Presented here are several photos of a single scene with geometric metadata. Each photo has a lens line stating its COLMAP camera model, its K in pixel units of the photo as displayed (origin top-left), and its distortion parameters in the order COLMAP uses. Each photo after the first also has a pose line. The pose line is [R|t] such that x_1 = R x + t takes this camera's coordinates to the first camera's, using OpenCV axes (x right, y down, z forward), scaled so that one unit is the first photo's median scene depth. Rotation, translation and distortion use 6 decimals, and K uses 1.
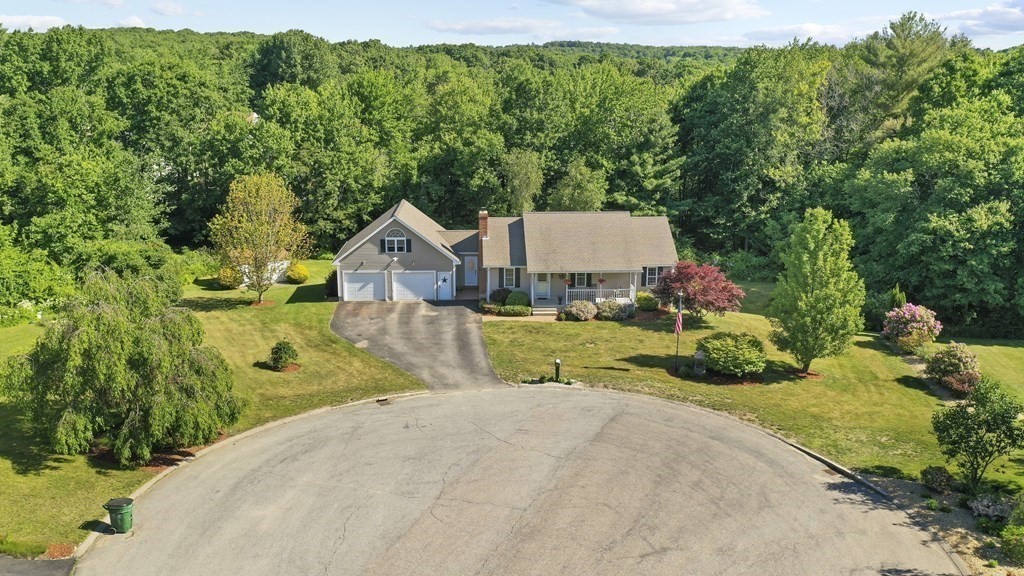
lens RADIAL K [[829.2, 0, 512.0], [0, 829.2, 288.0], [0, 0, 1]] dist [0.000694, -0.005253]
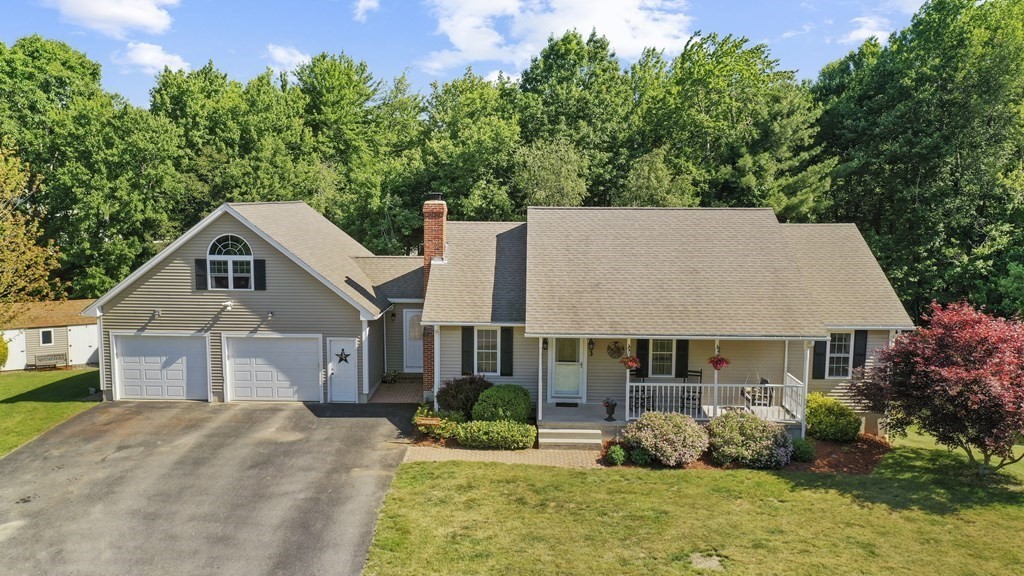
lens RADIAL K [[829.2, 0, 512.0], [0, 829.2, 288.0], [0, 0, 1]] dist [0.000694, -0.005253]
pose [[0.997531, 0.011036, -0.069351, 0.036911], [-0.019725, 0.991850, -0.125878, 0.007727], [0.067397, 0.126935, 0.989619, 0.581738]]
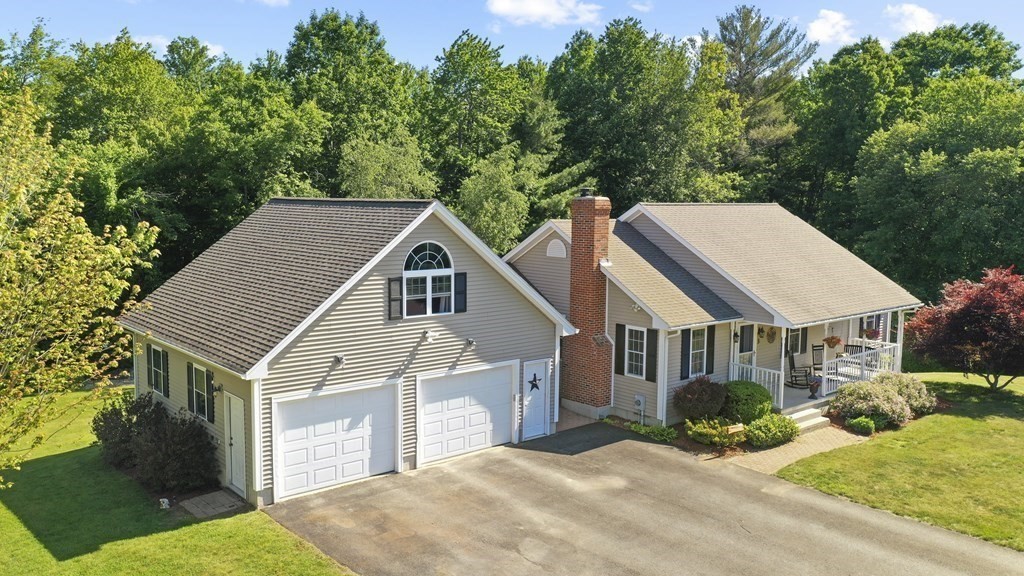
lens RADIAL K [[829.2, 0, 512.0], [0, 829.2, 288.0], [0, 0, 1]] dist [0.000694, -0.005253]
pose [[0.794008, -0.065186, 0.604403, -0.309563], [0.141643, 0.986707, -0.079660, -0.023400], [-0.591176, 0.148860, 0.792686, 0.724439]]
